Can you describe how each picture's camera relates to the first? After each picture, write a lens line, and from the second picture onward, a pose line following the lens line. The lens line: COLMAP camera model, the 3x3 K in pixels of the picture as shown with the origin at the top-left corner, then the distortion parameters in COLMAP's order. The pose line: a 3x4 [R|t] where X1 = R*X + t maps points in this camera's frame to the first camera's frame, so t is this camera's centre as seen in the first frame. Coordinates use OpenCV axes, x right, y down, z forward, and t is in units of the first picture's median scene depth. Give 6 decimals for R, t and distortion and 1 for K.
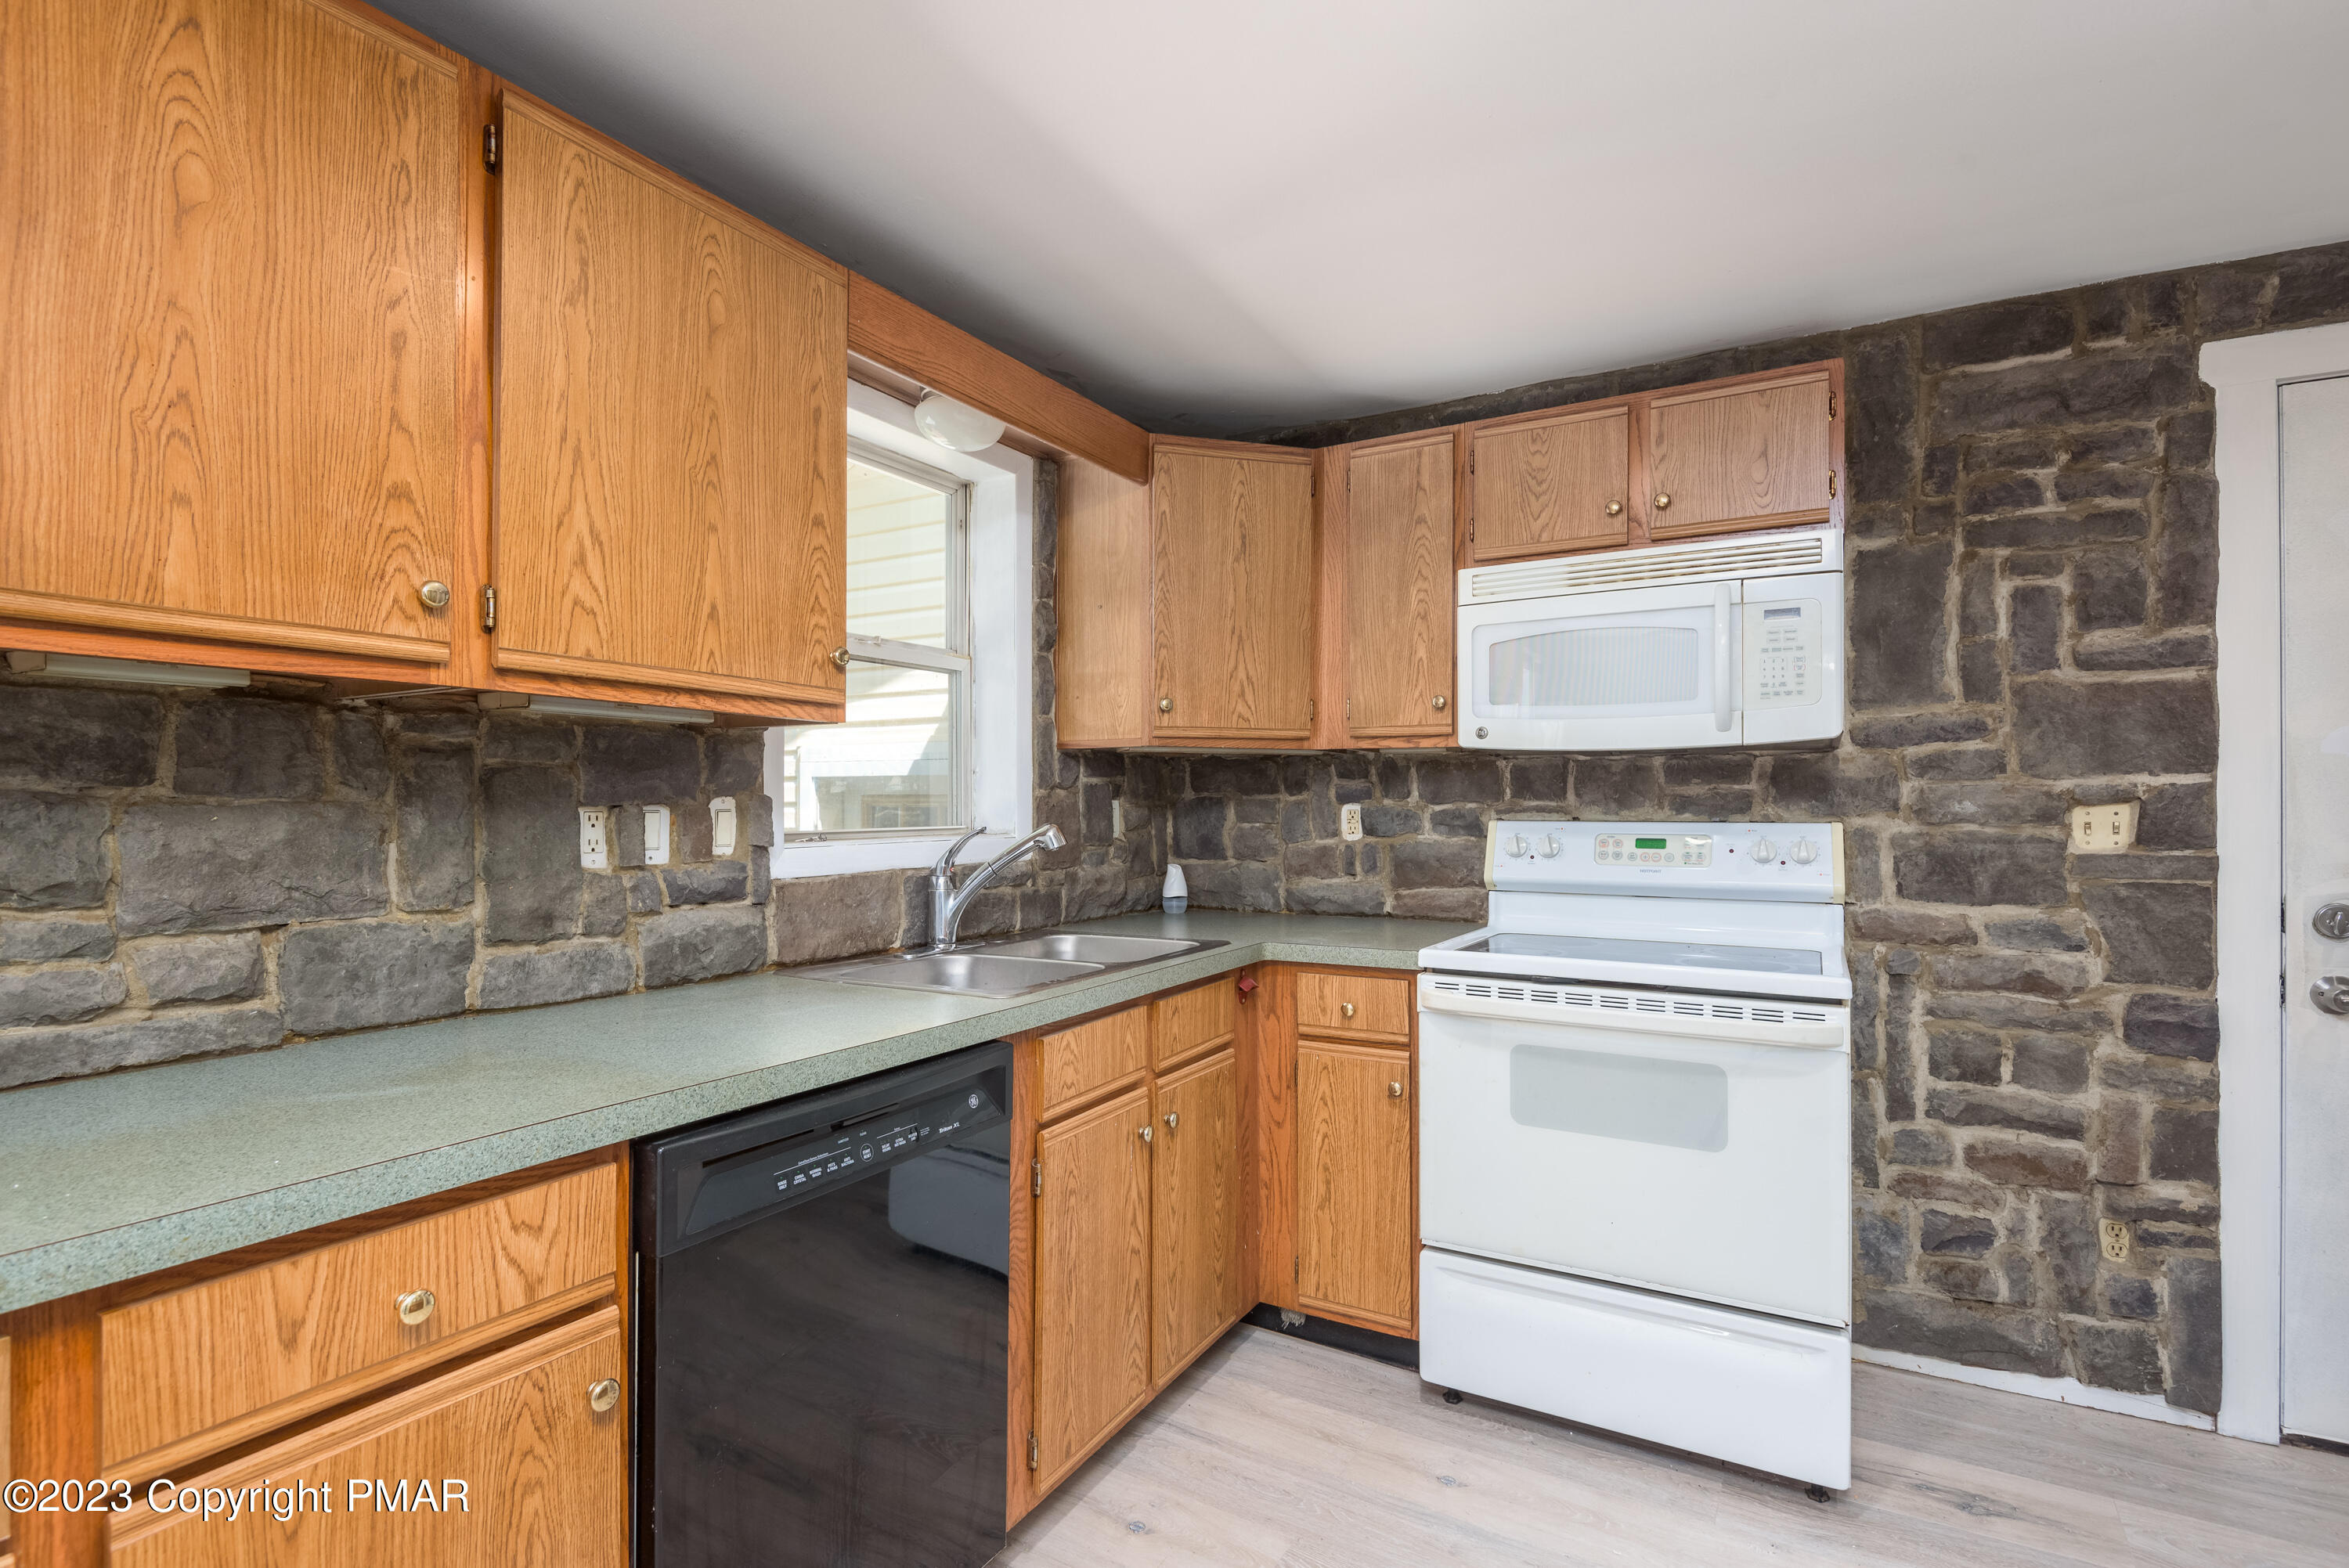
lens RADIAL K [[1098.8, 0, 1150.3], [0, 1098.8, 798.8], [0, 0, 1]] dist [0.003093, -0.009133]
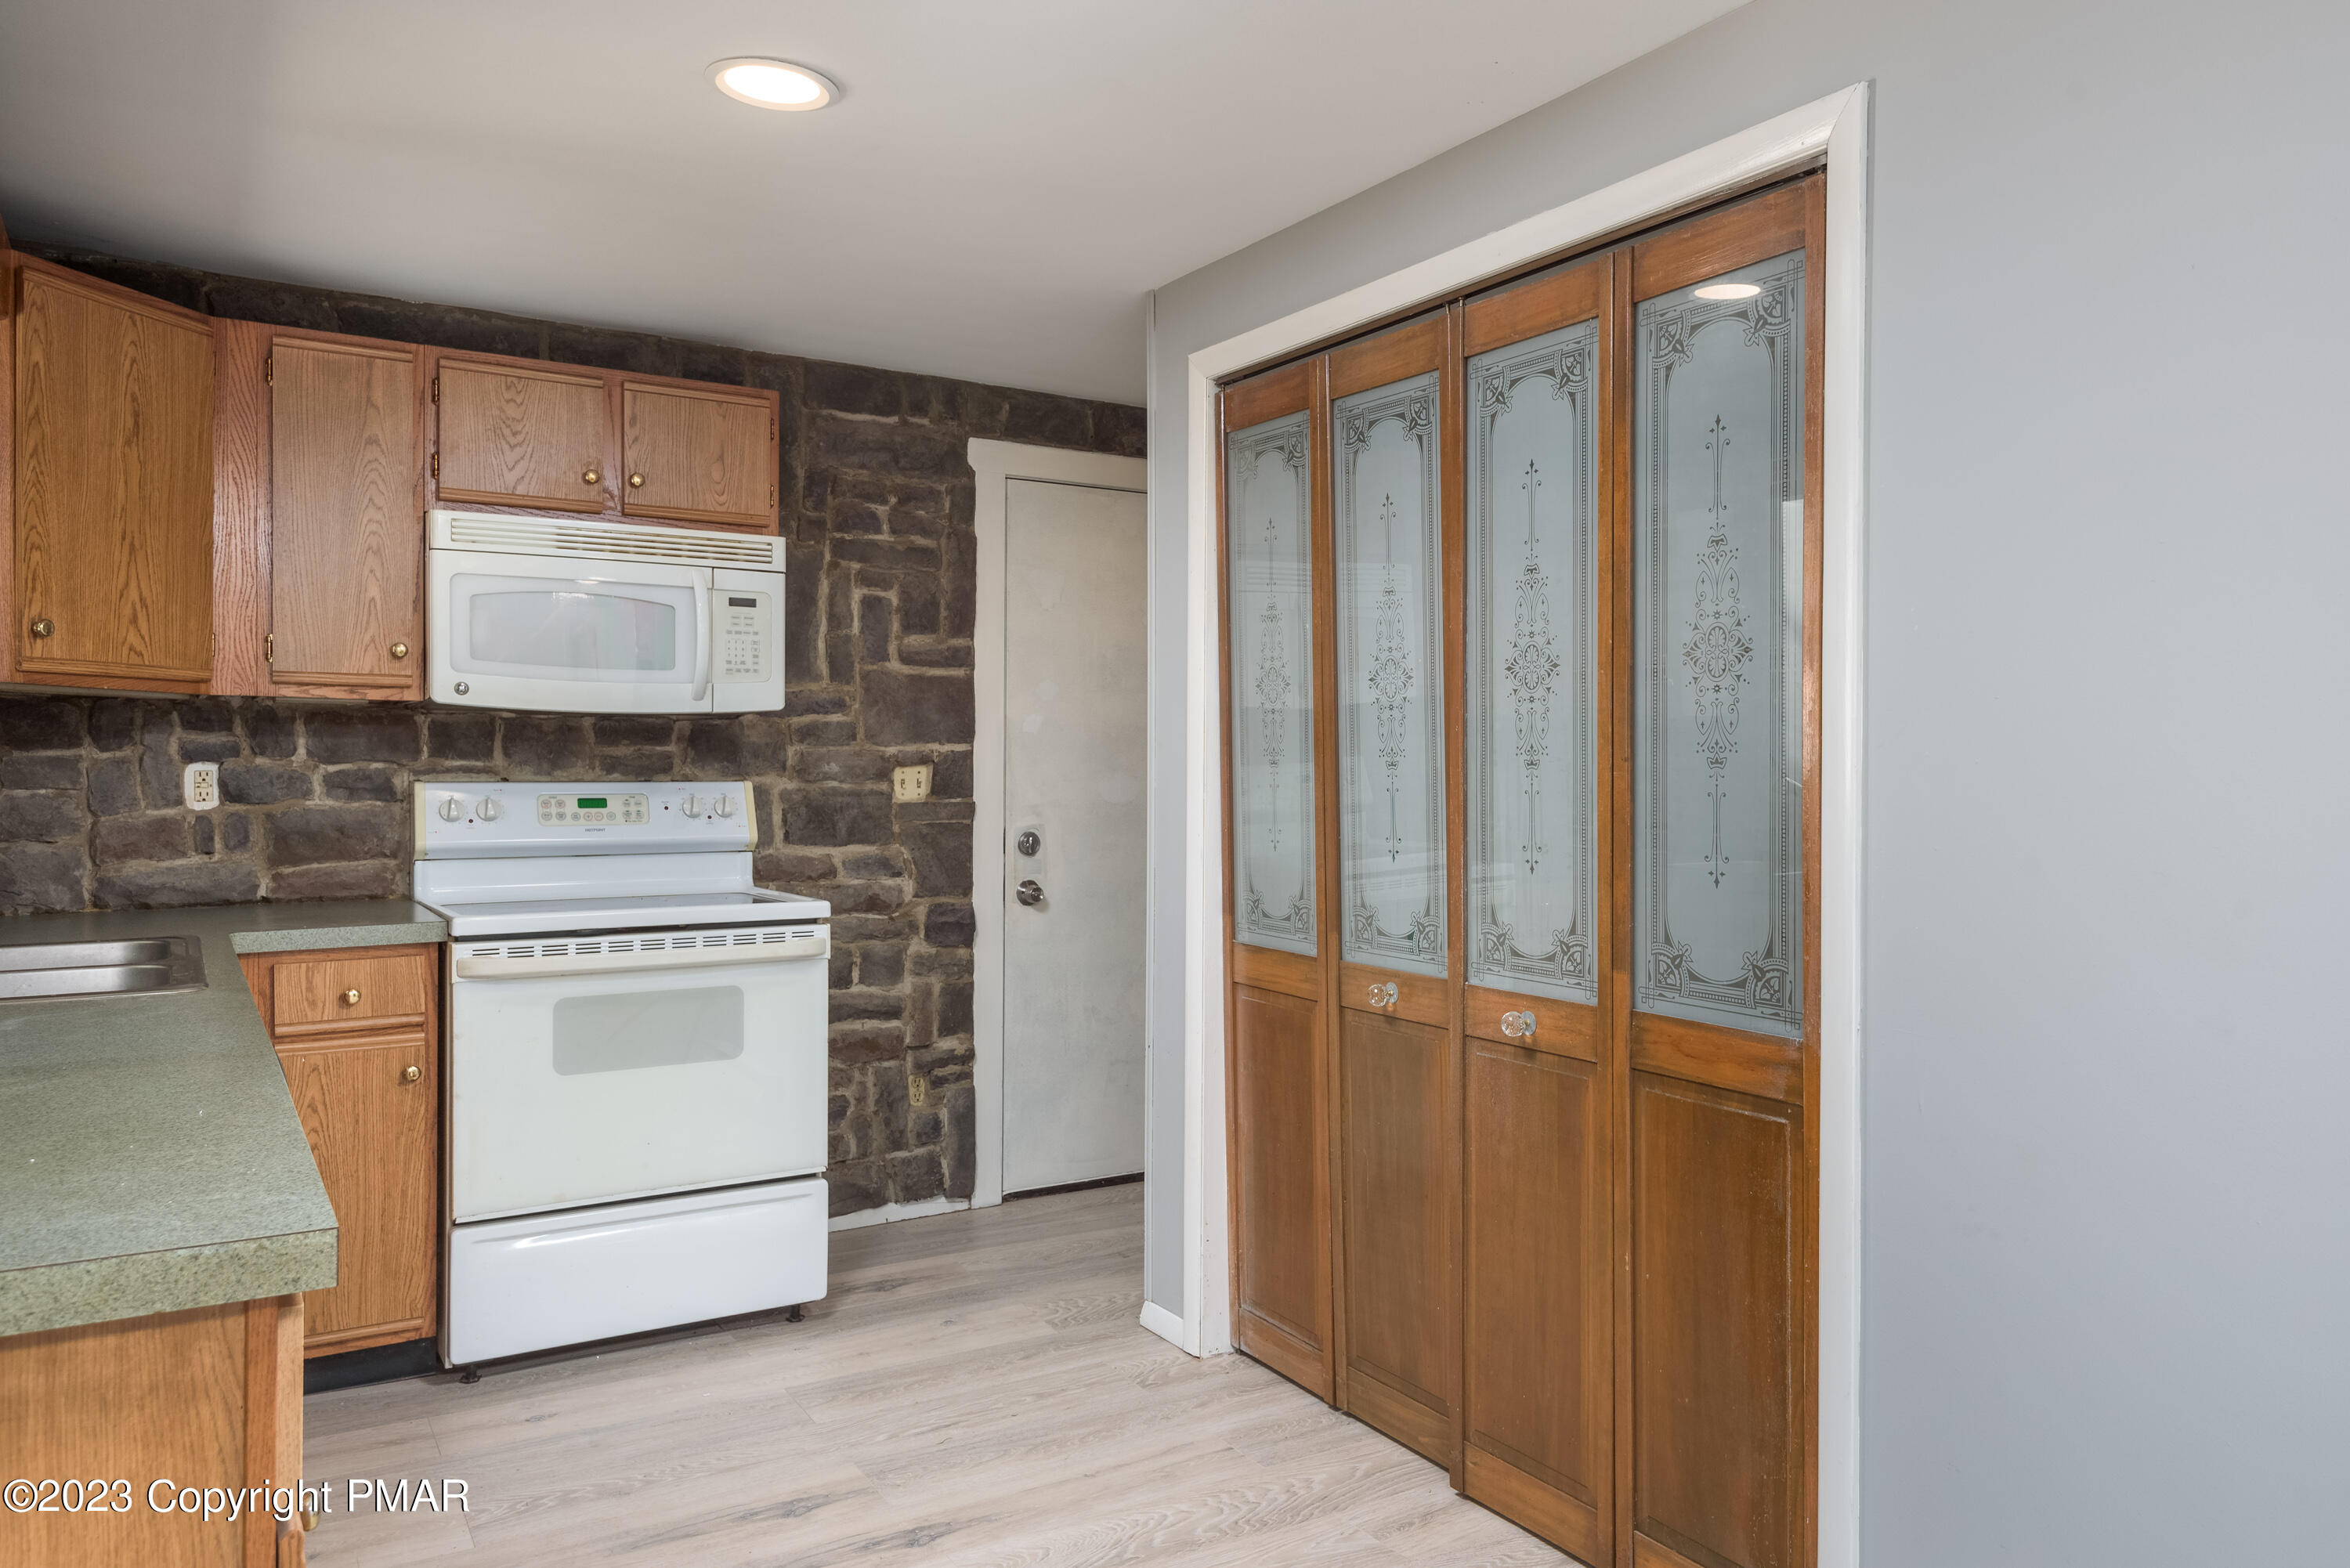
lens RADIAL K [[1642.1, 0, 1182.1], [0, 1642.1, 777.9], [0, 0, 1]] dist [-0.002578, 0.004106]
pose [[0.475995, -0.006607, 0.879423, -0.707536], [-0.008666, 0.999888, 0.012202, -0.006797], [-0.879405, -0.013429, 0.475885, -0.233327]]
